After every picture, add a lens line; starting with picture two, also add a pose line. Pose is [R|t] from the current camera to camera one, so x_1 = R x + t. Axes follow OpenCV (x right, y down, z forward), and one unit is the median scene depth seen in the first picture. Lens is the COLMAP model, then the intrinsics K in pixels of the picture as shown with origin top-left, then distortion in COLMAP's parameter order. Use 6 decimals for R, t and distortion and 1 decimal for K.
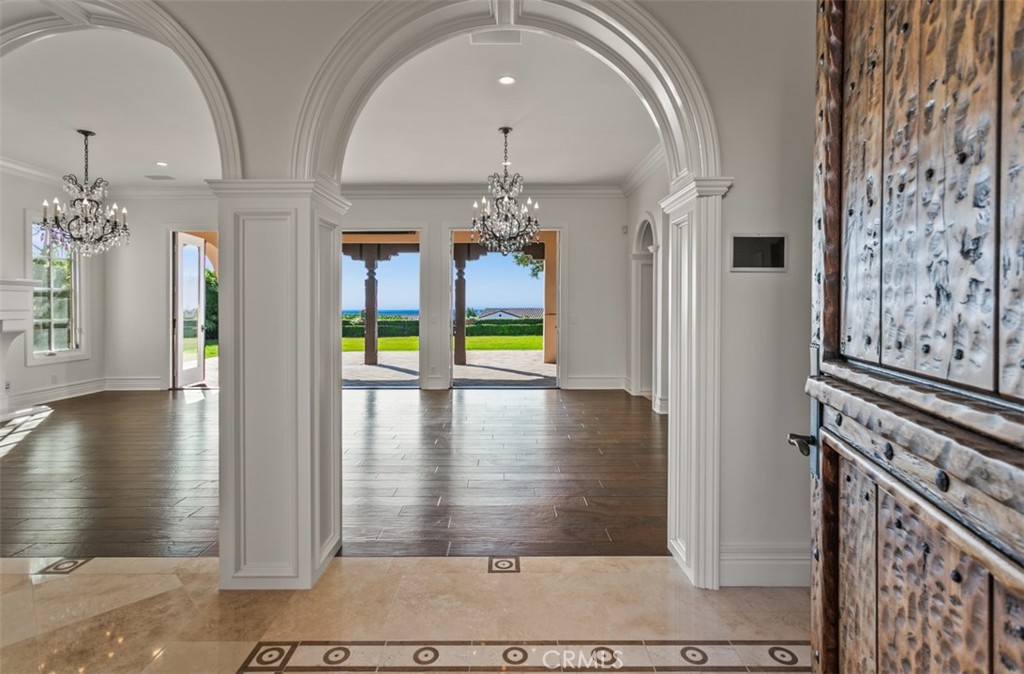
lens RADIAL K [[497.3, 0, 497.8], [0, 497.3, 304.4], [0, 0, 1]] dist [0.012255, 0.001378]
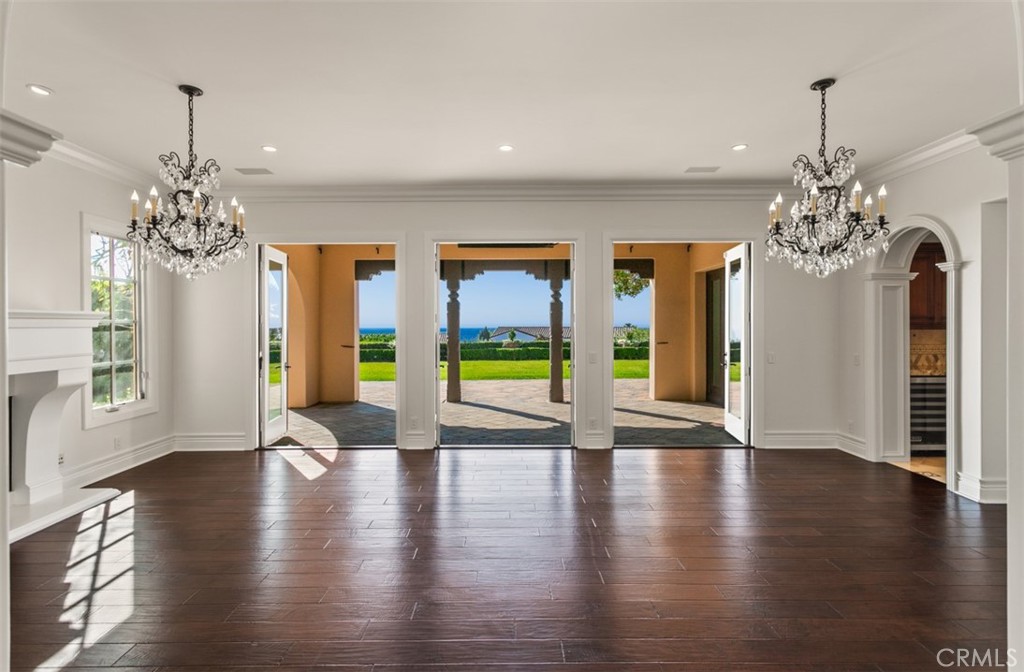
lens RADIAL K [[497.3, 0, 494.4], [0, 497.3, 325.3], [0, 0, 1]] dist [0.012255, 0.001378]
pose [[0.999999, -0.000250, -0.001322, -0.310288], [0.000259, 0.999974, 0.007172, -0.028427], [0.001320, -0.007173, 0.999973, 0.251327]]
